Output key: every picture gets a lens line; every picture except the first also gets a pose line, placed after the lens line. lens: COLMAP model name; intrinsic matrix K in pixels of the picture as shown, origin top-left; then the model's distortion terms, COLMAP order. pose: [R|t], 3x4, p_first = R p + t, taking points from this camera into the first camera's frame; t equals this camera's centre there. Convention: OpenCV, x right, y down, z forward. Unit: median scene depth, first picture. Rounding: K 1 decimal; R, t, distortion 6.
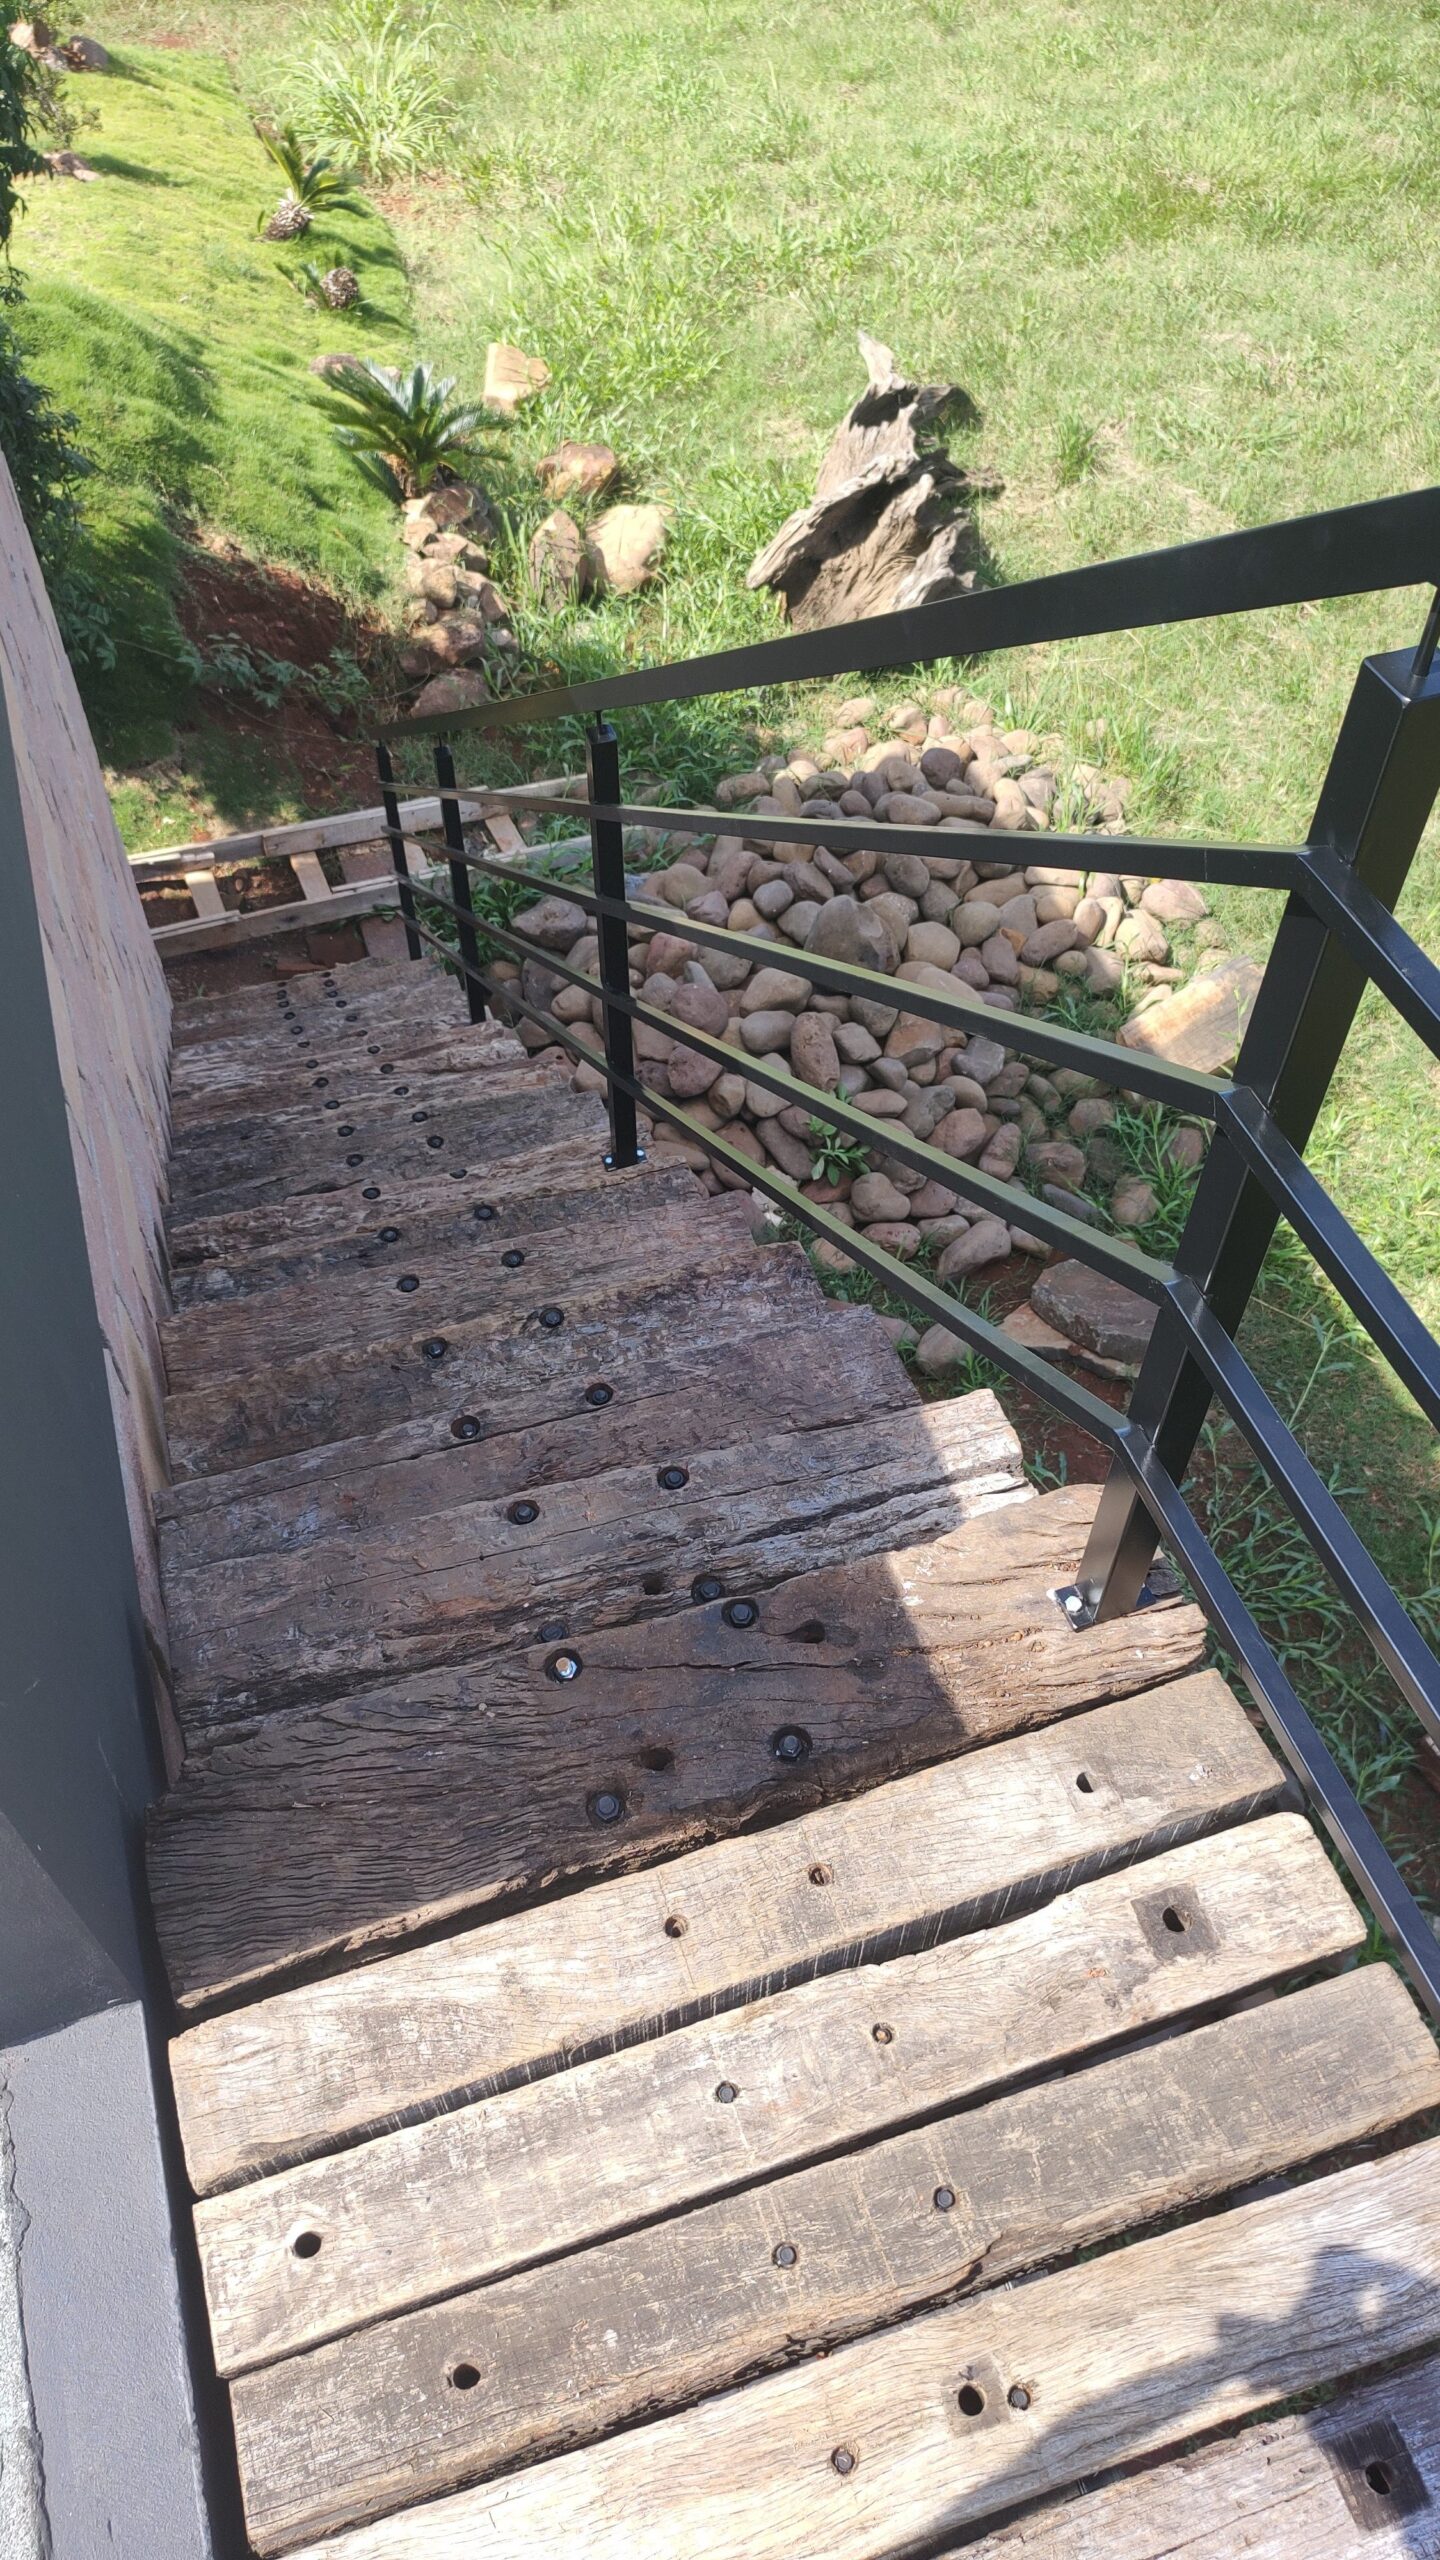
lens RADIAL K [[1831.6, 0, 726.8], [0, 1831.6, 1274.6], [0, 0, 1]] dist [0.030626, -0.033519]
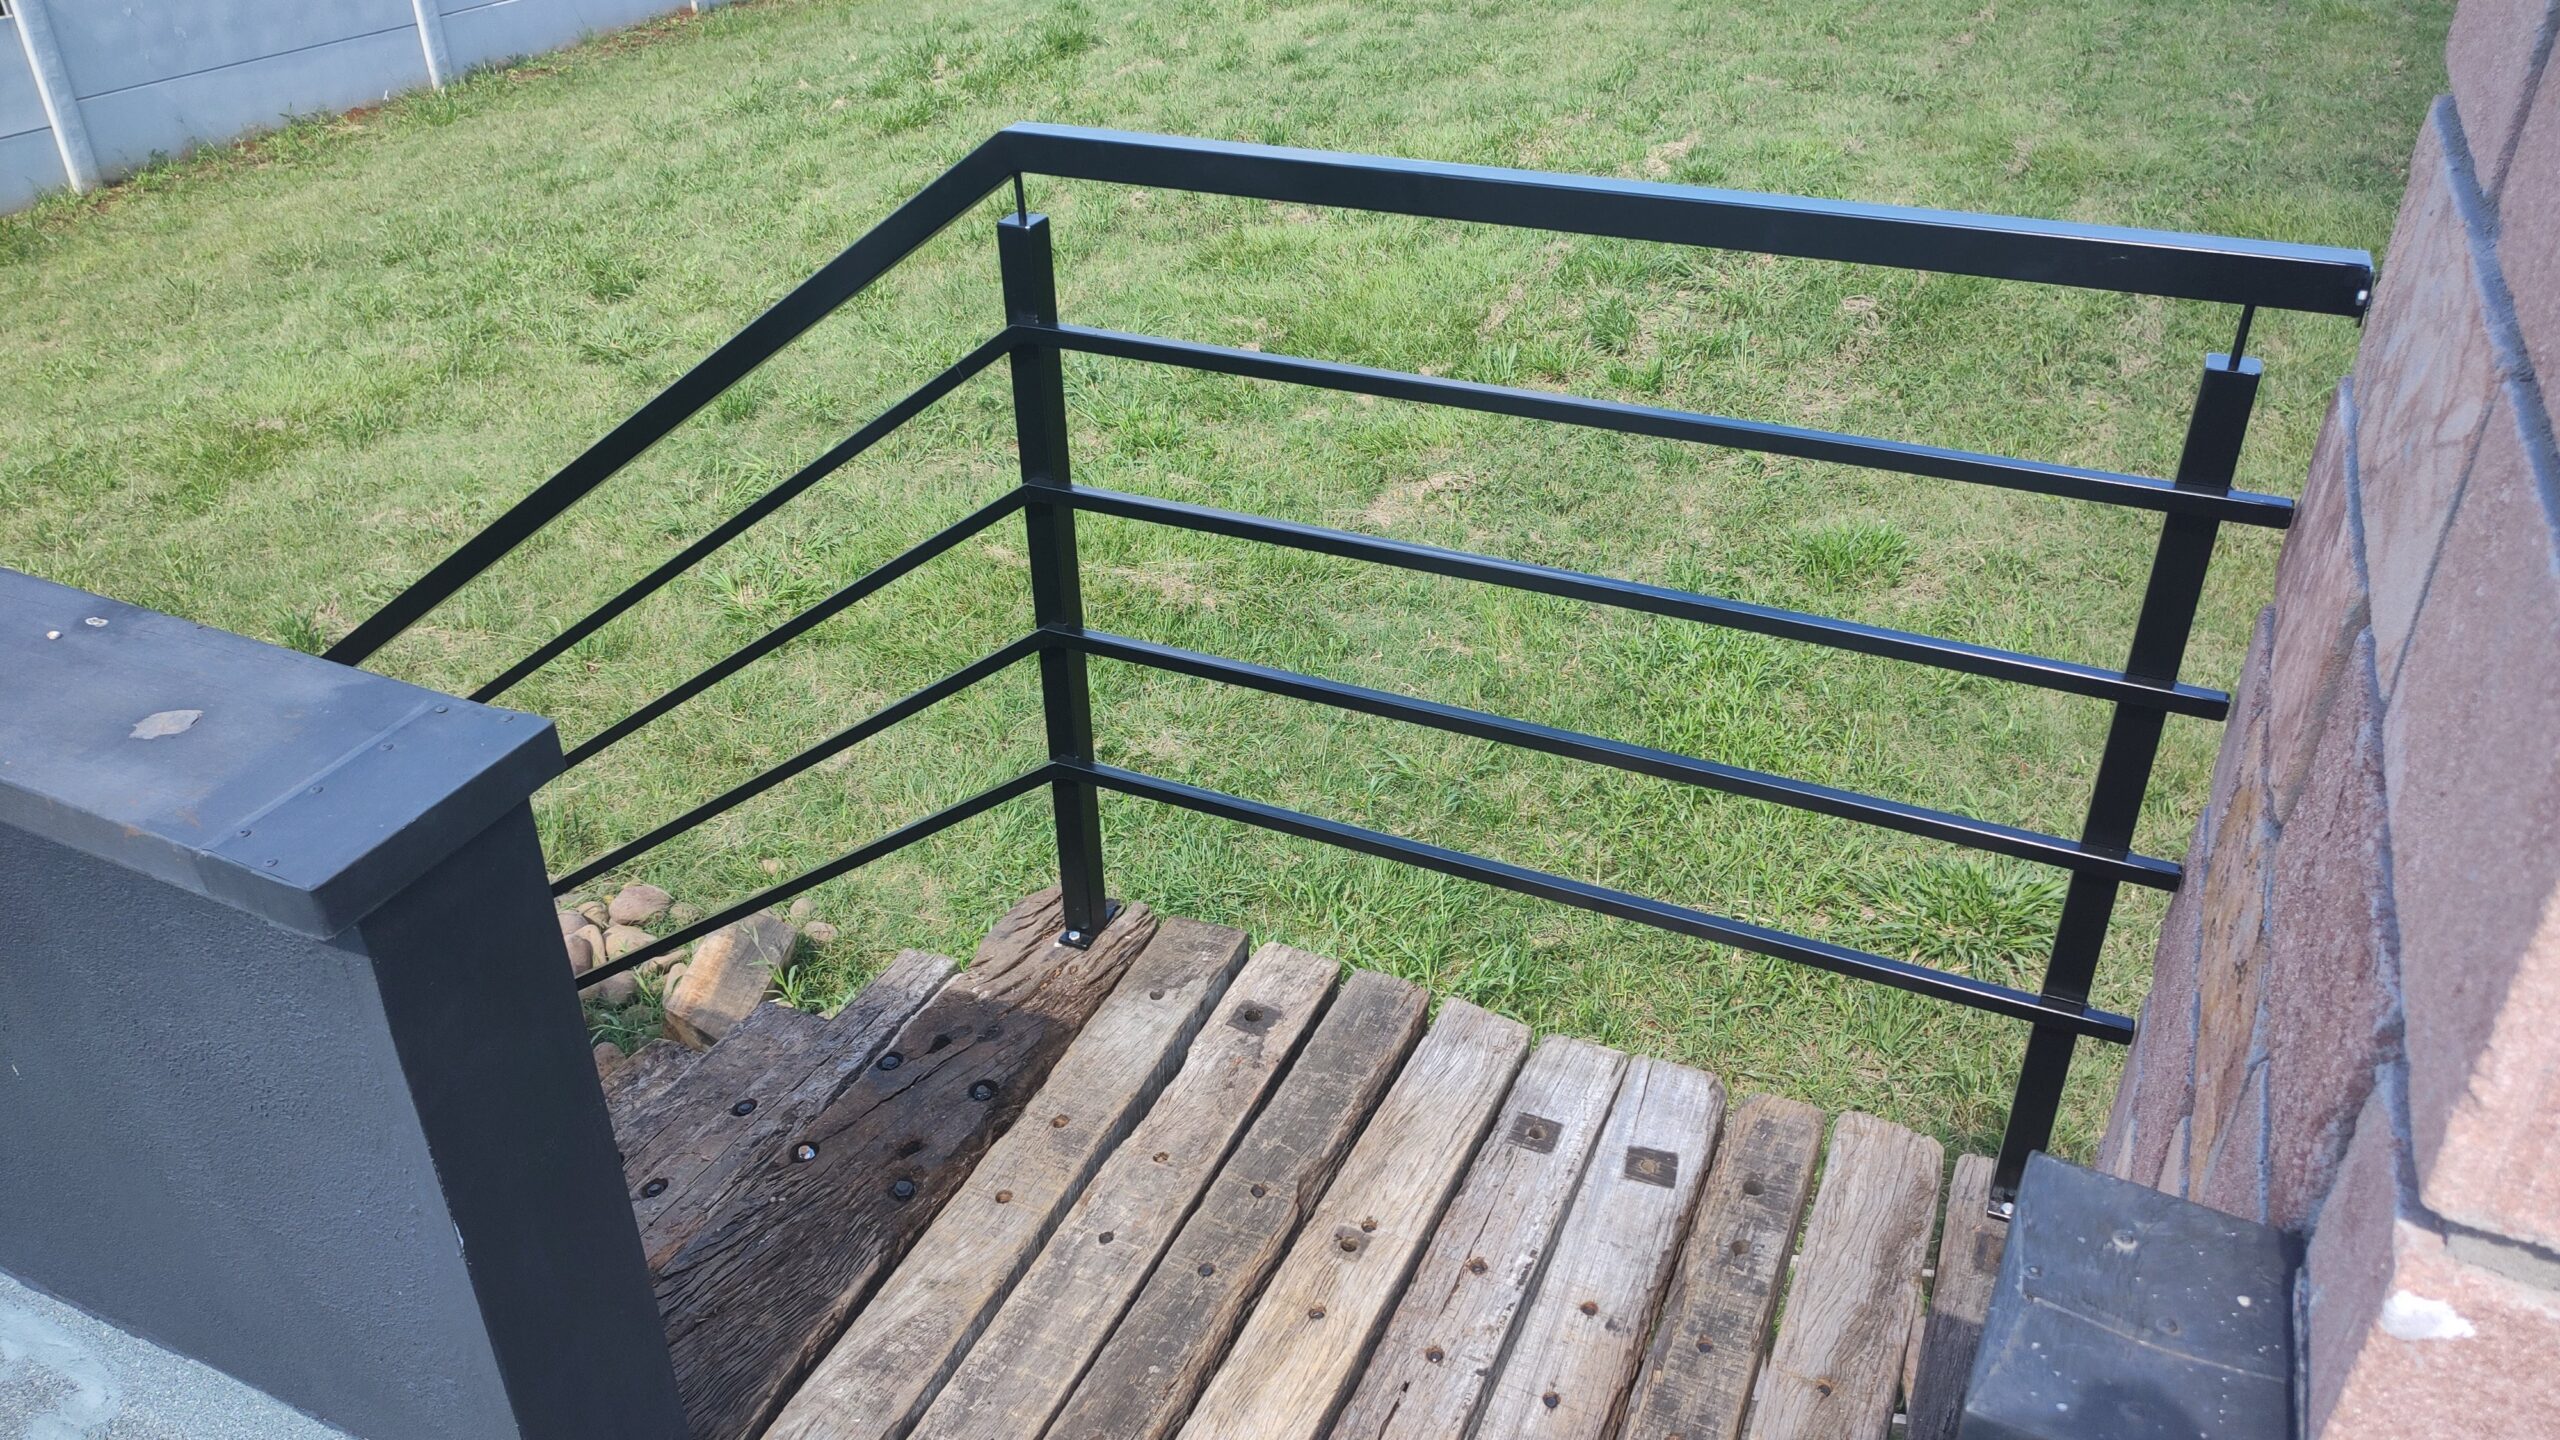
lens RADIAL K [[1831.6, 0, 1280.8], [0, 1831.6, 706.2], [0, 0, 1]] dist [0.030626, -0.033519]
pose [[0.687227, -0.387077, 0.614728, -0.556988], [0.578393, 0.803544, -0.140637, 0.352830], [-0.439524, 0.452204, 0.776100, -0.308045]]
